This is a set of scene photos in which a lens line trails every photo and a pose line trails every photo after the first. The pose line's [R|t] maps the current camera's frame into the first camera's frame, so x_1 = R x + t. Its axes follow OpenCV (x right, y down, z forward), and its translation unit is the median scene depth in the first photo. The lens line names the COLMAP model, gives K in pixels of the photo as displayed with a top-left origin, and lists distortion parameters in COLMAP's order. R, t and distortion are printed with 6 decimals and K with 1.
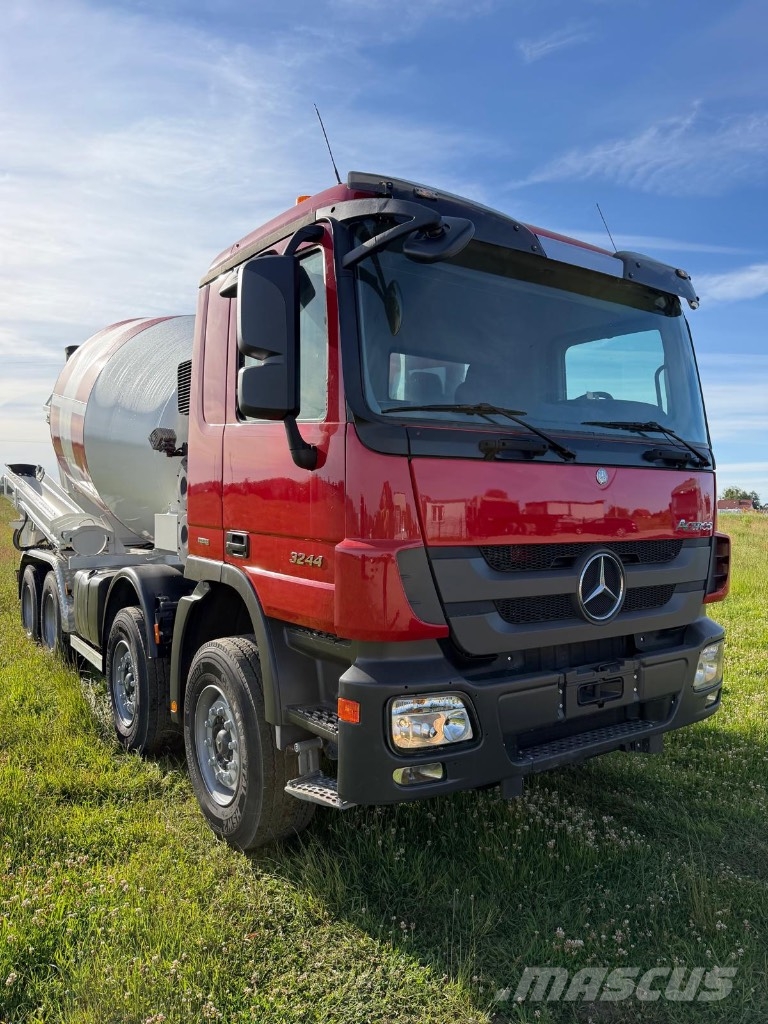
lens RADIAL K [[752.2, 0, 388.0], [0, 752.2, 511.0], [0, 0, 1]] dist [0.053841, -0.087336]
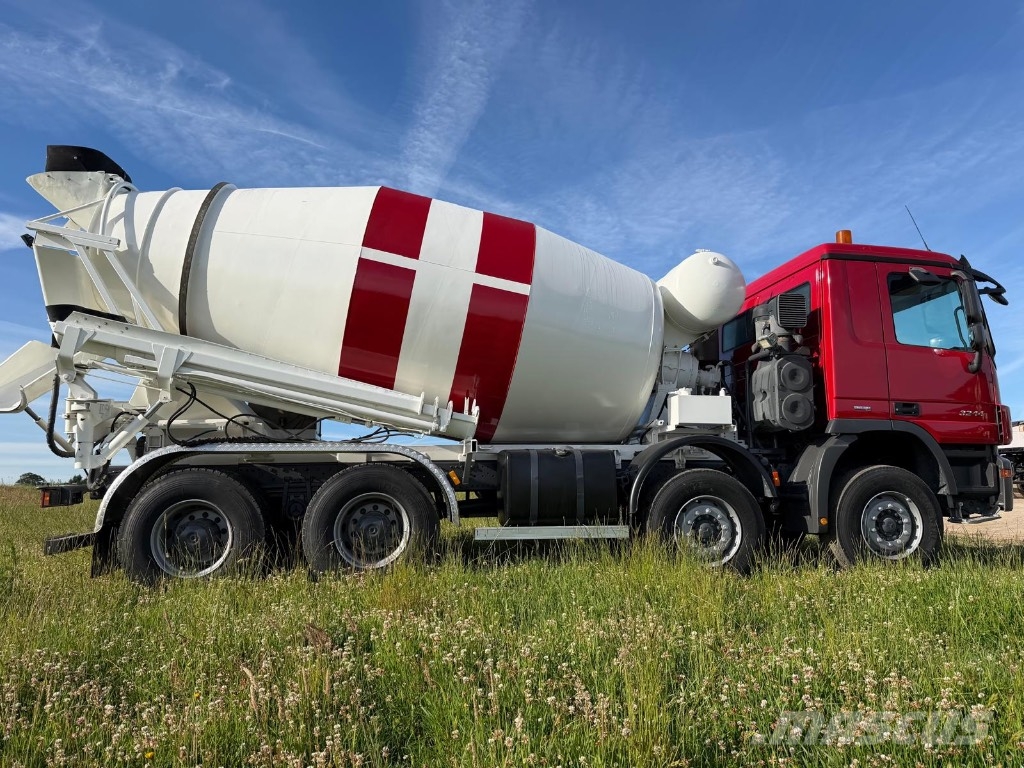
lens RADIAL K [[869.0, 0, 512.4], [0, 869.0, 382.9], [0, 0, 1]] dist [0.089383, -0.093274]
pose [[0.390510, 0.133057, 0.910932, -2.601472], [0.025188, 0.987585, -0.155051, 0.298176], [-0.920254, 0.083494, 0.382310, 1.086705]]
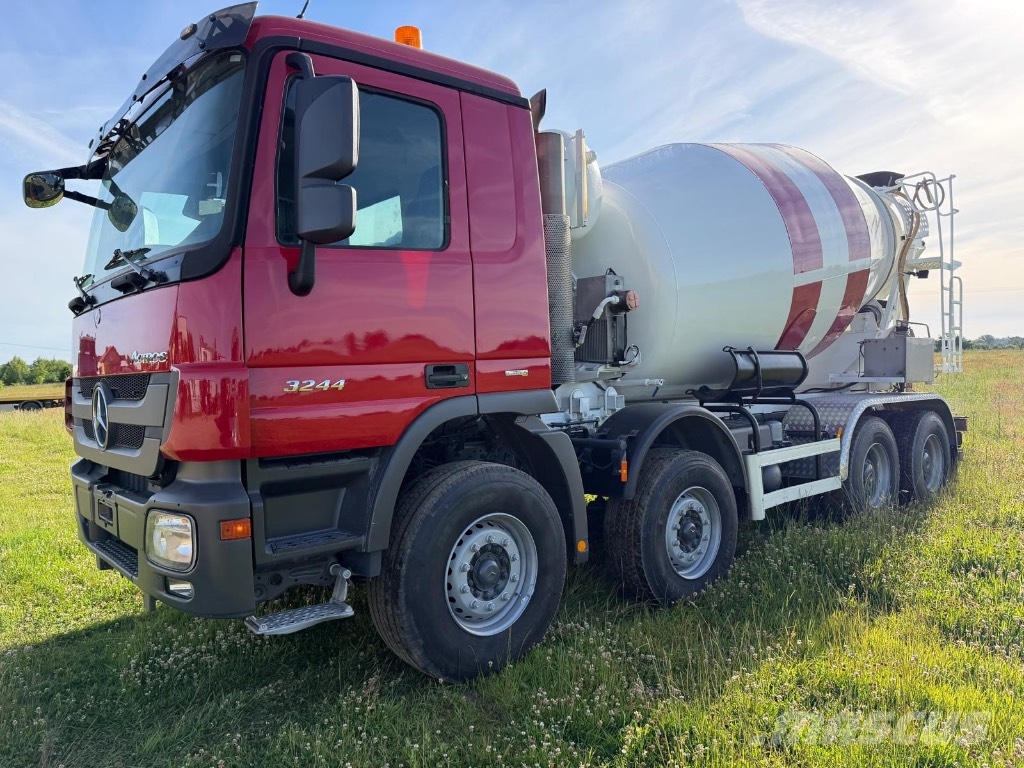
lens RADIAL K [[718.7, 0, 516.1], [0, 718.7, 386.5], [0, 0, 1]] dist [0.082181, -0.125722]
pose [[0.104217, 0.009503, -0.994509, 1.319543], [0.020744, 0.999716, 0.011726, 0.053277], [0.994338, -0.021852, 0.103990, 1.412065]]
